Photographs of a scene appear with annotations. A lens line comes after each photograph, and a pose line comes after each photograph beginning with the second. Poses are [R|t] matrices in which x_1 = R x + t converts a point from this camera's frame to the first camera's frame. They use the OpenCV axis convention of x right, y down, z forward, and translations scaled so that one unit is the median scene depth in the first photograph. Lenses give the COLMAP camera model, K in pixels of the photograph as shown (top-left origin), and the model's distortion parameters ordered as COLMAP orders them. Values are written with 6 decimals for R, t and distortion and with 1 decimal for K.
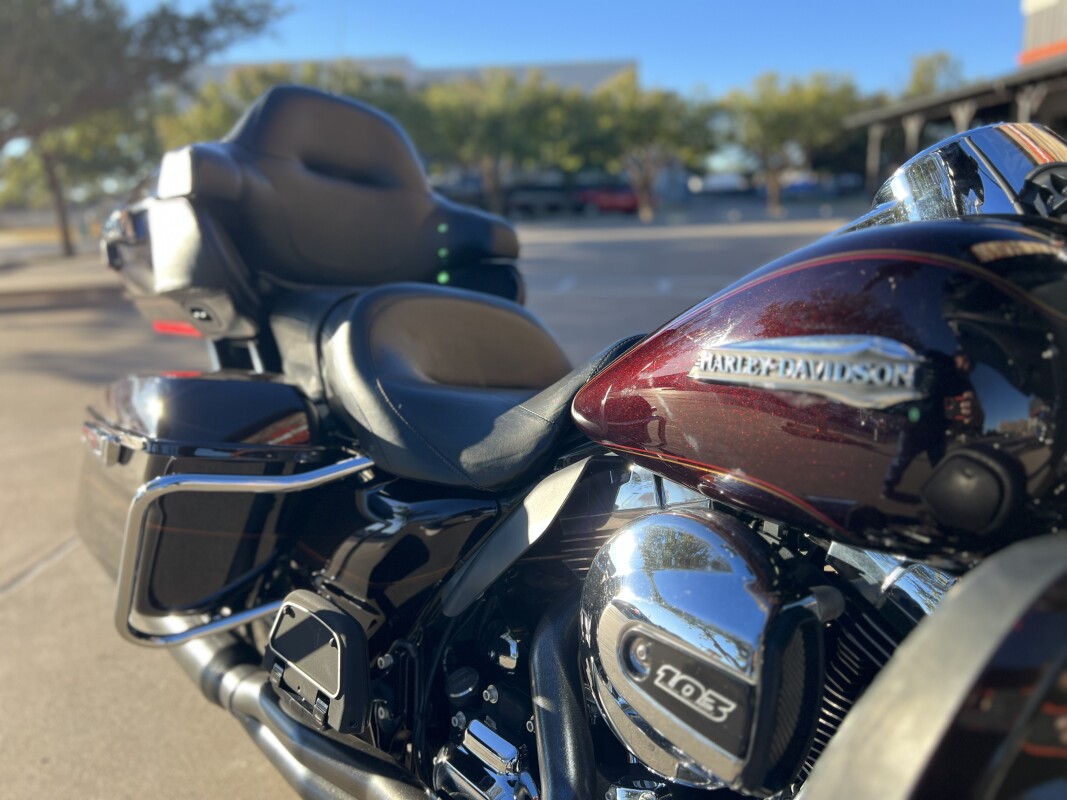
lens RADIAL K [[810.6, 0, 533.5], [0, 810.6, 400.0], [0, 0, 1]] dist [0.028667, -0.042814]
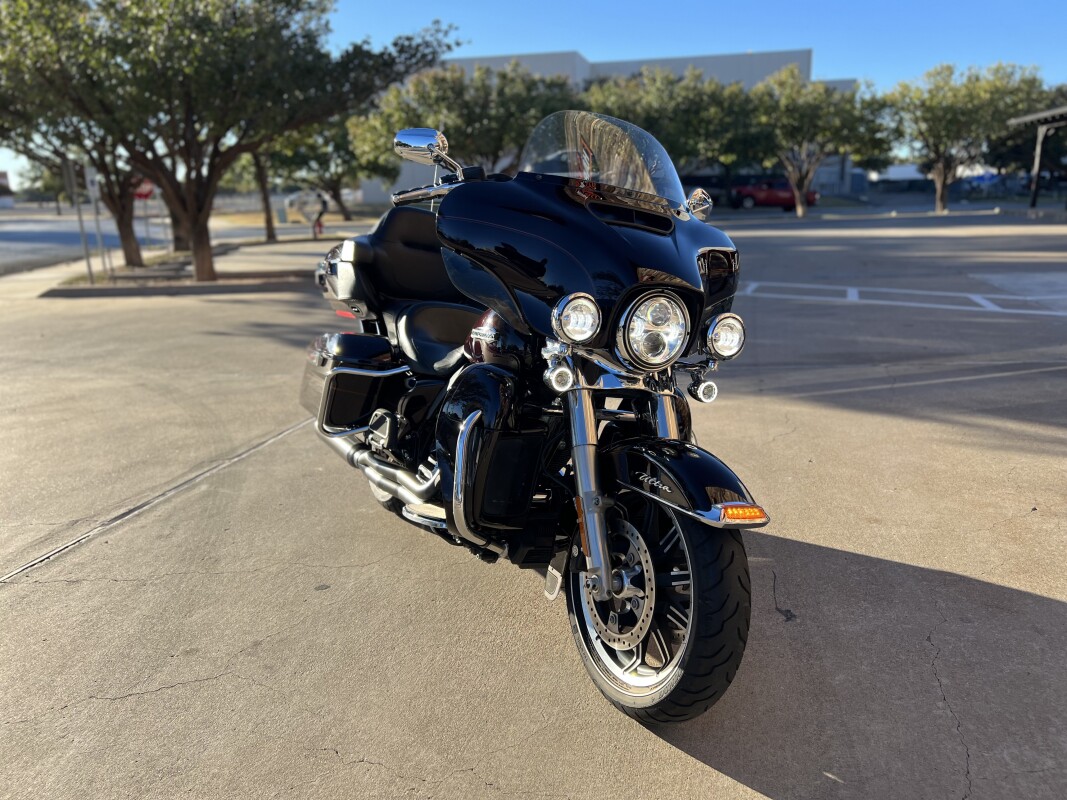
lens RADIAL K [[810.6, 0, 533.5], [0, 810.6, 400.0], [0, 0, 1]] dist [0.028667, -0.042814]
pose [[0.979539, 0.060596, -0.191915, 0.517021], [-0.057784, 0.998124, 0.020223, 0.073945], [0.192780, -0.008720, 0.981203, -1.112678]]
